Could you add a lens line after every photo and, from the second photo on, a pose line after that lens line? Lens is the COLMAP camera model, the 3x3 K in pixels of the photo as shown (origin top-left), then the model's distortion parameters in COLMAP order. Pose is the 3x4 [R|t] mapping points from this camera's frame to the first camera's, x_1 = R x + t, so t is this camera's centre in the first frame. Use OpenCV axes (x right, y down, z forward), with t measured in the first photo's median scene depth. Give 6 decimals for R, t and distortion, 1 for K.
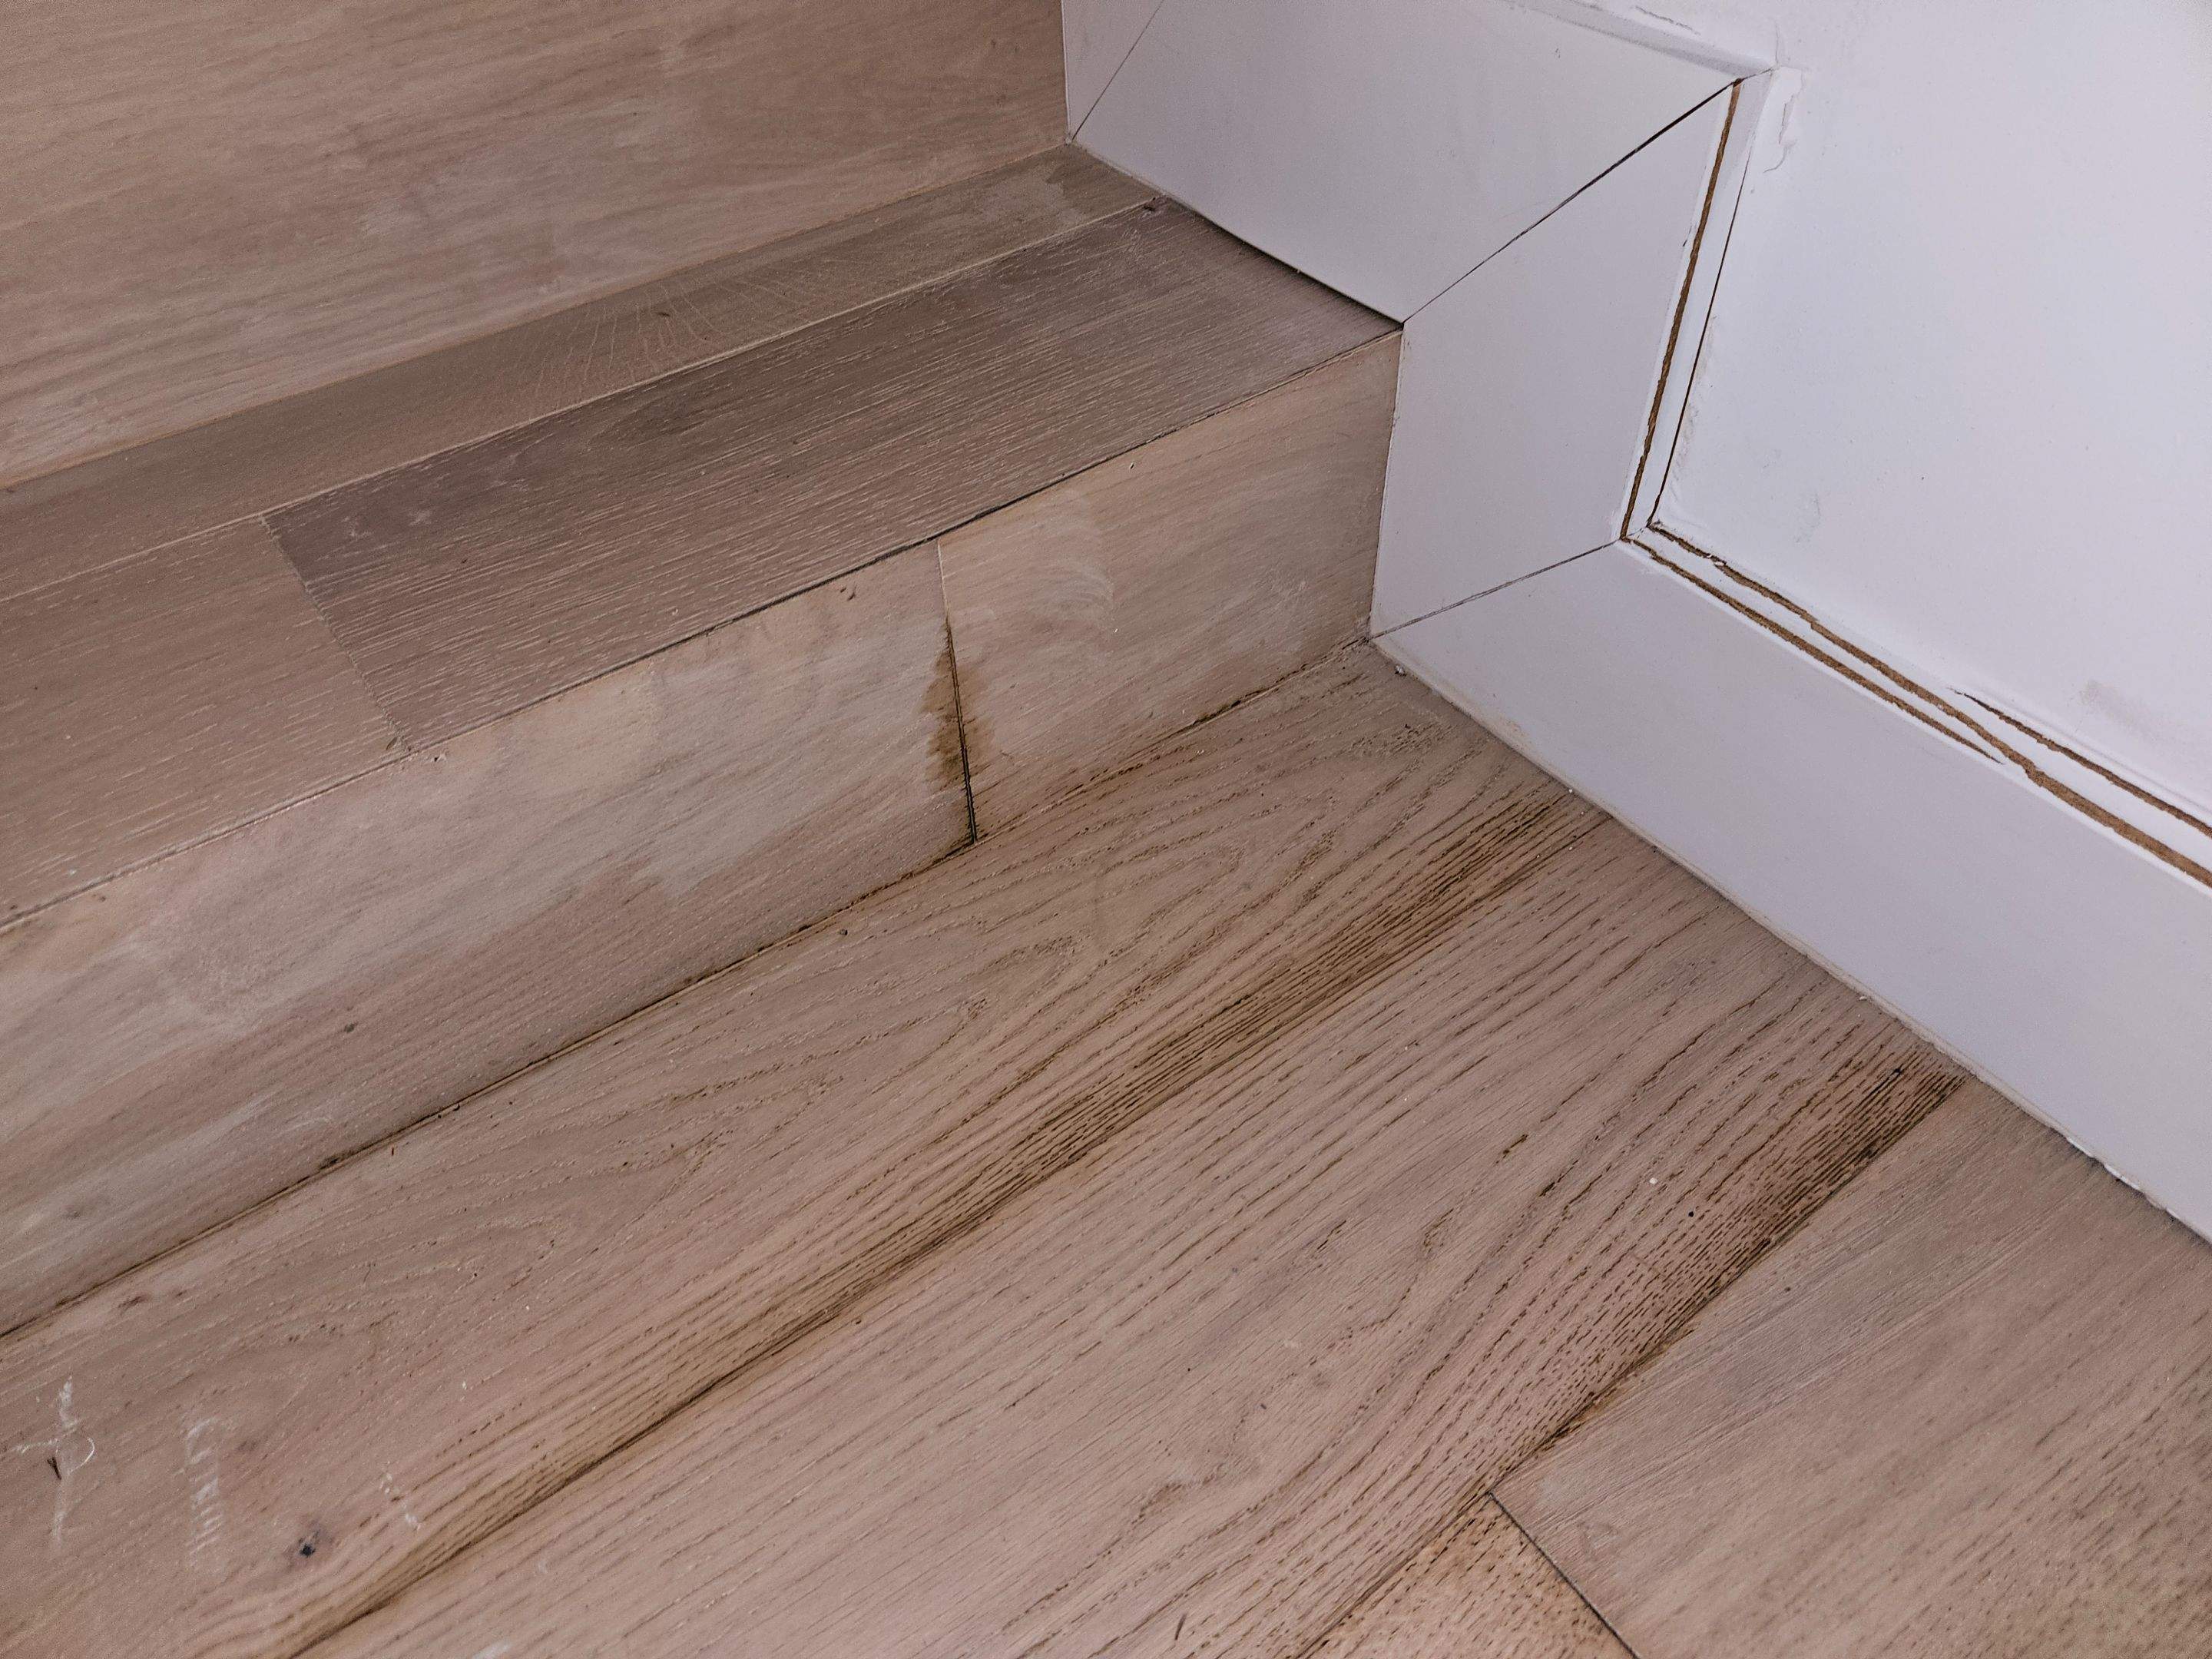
lens RADIAL K [[1502.2, 0, 1106.0], [0, 1502.2, 829.5], [0, 0, 1]] dist [0.067221, -0.071824]
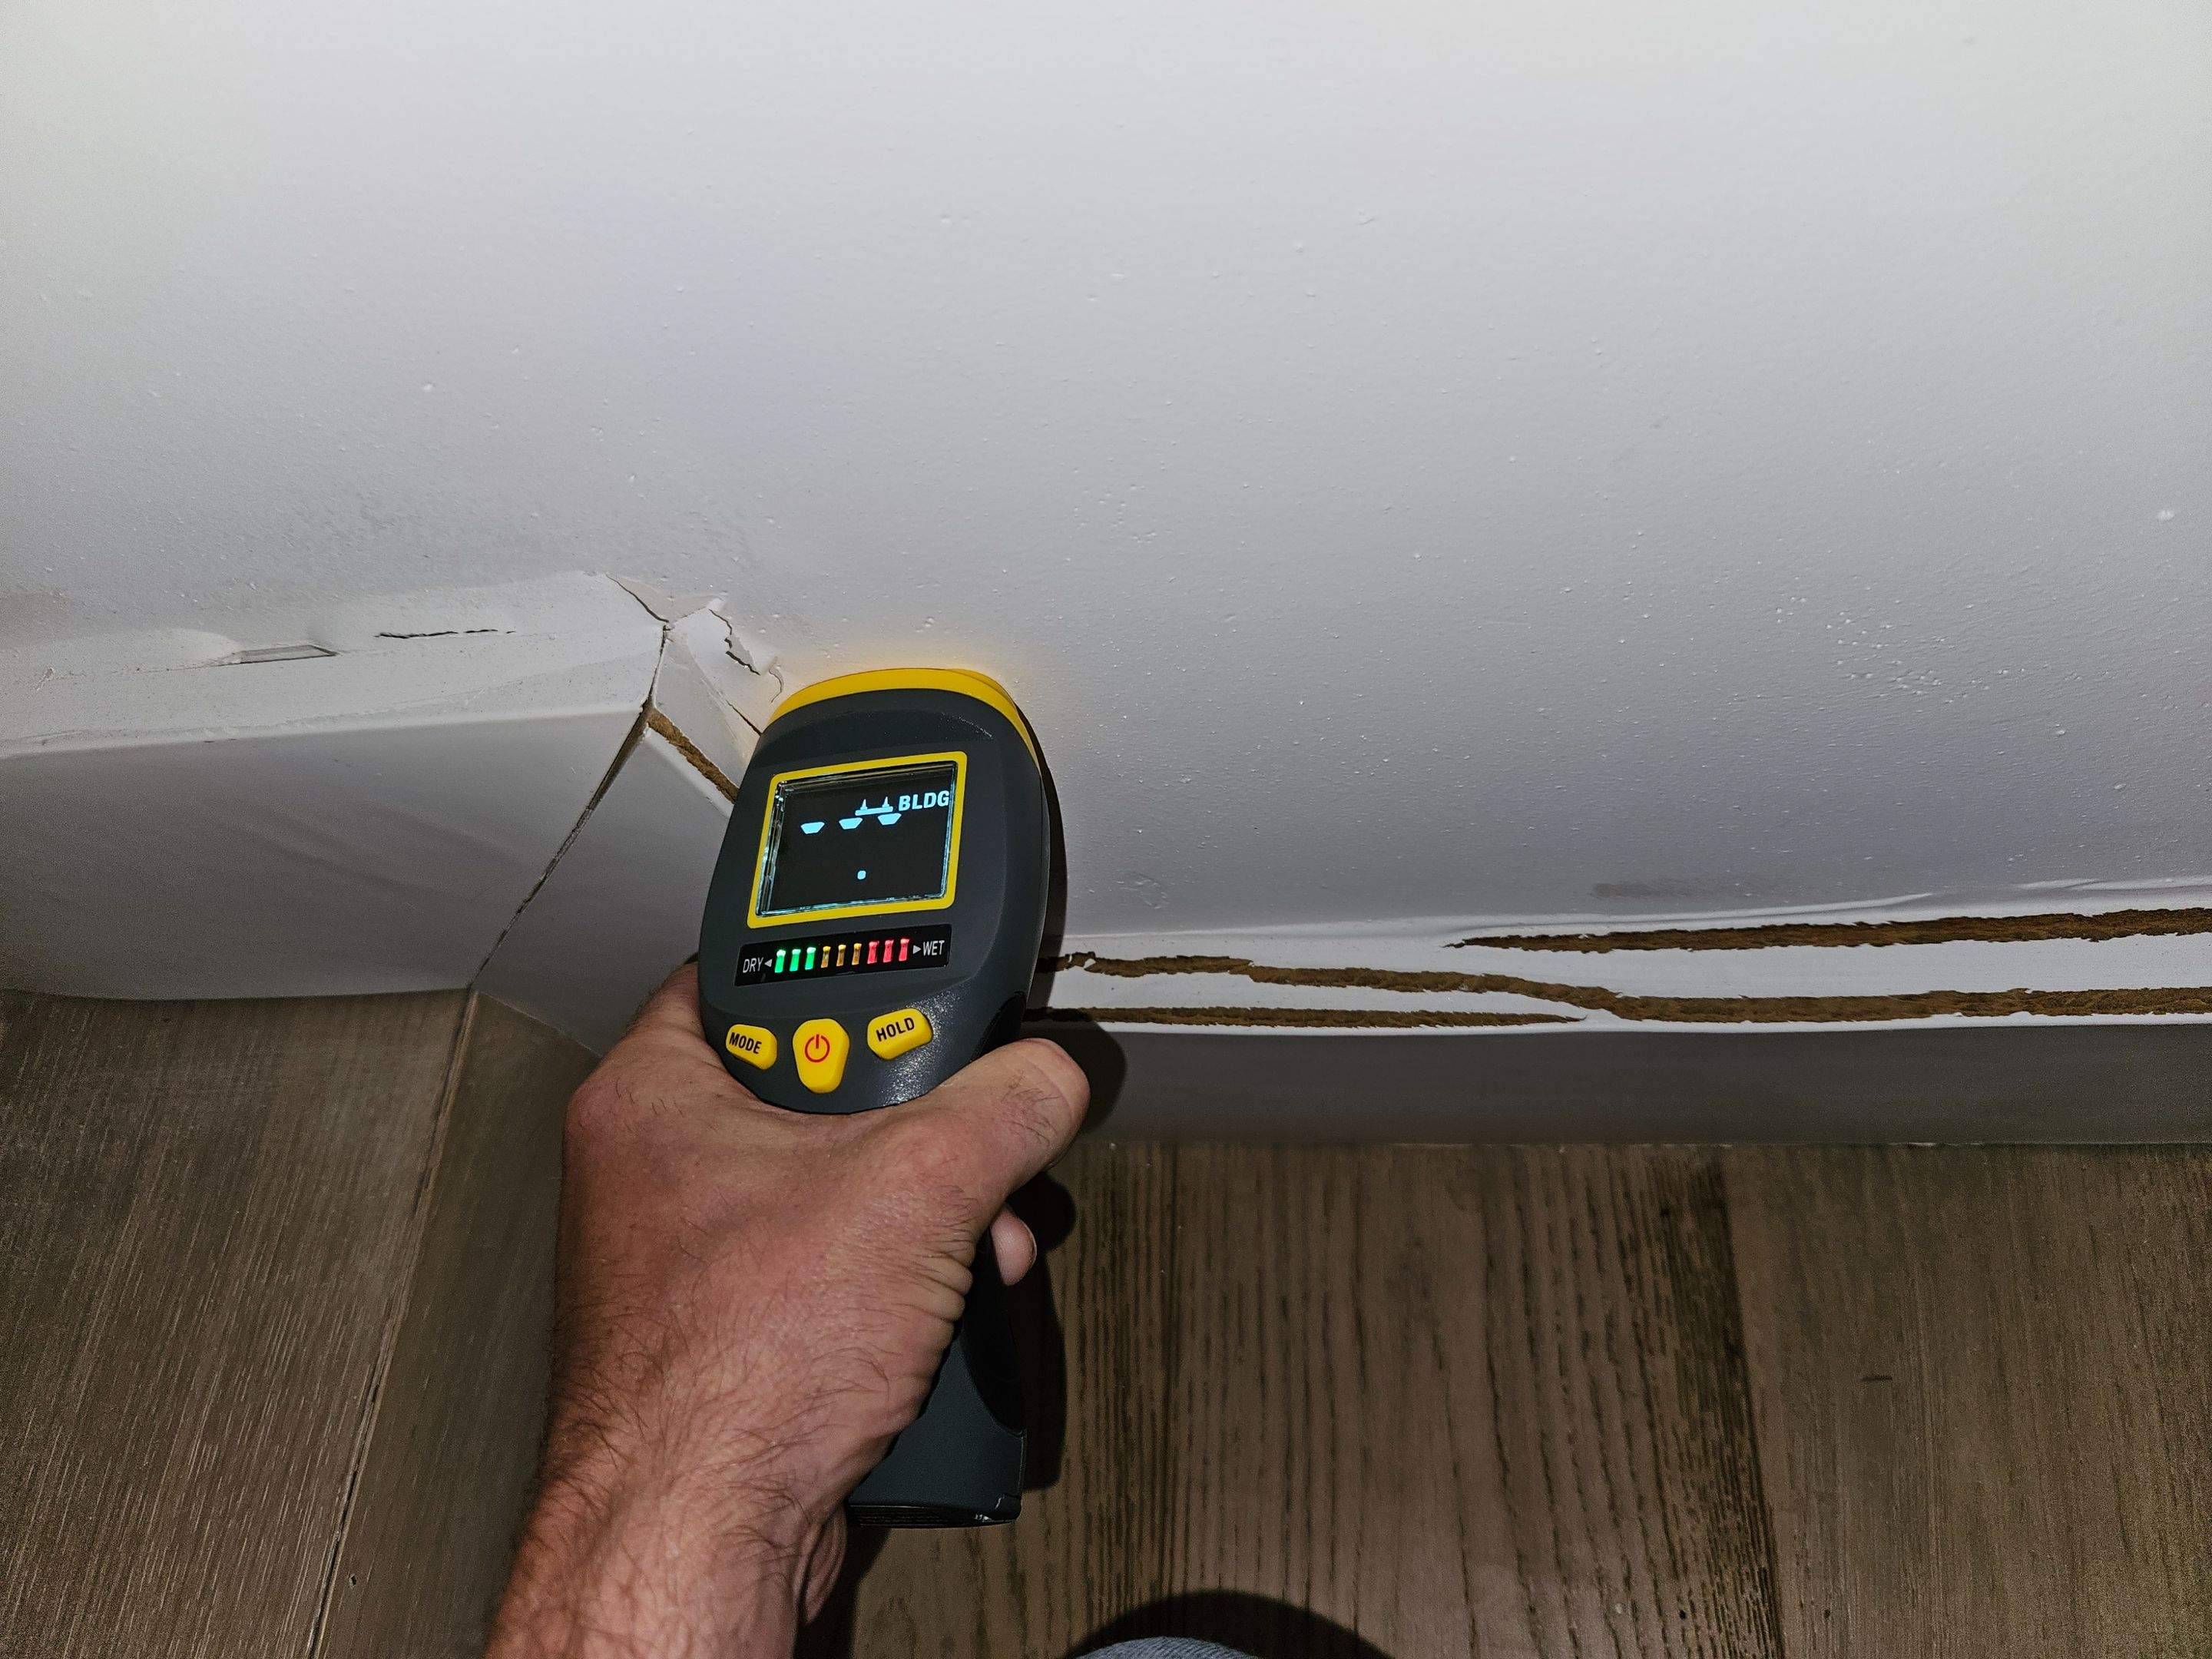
lens RADIAL K [[1502.2, 0, 1106.0], [0, 1502.2, 829.5], [0, 0, 1]] dist [0.067221, -0.071824]
pose [[0.621625, -0.751492, 0.221001, 0.307684], [0.697919, 0.659457, 0.279331, -0.416820], [-0.355656, -0.019399, 0.934416, 0.346515]]
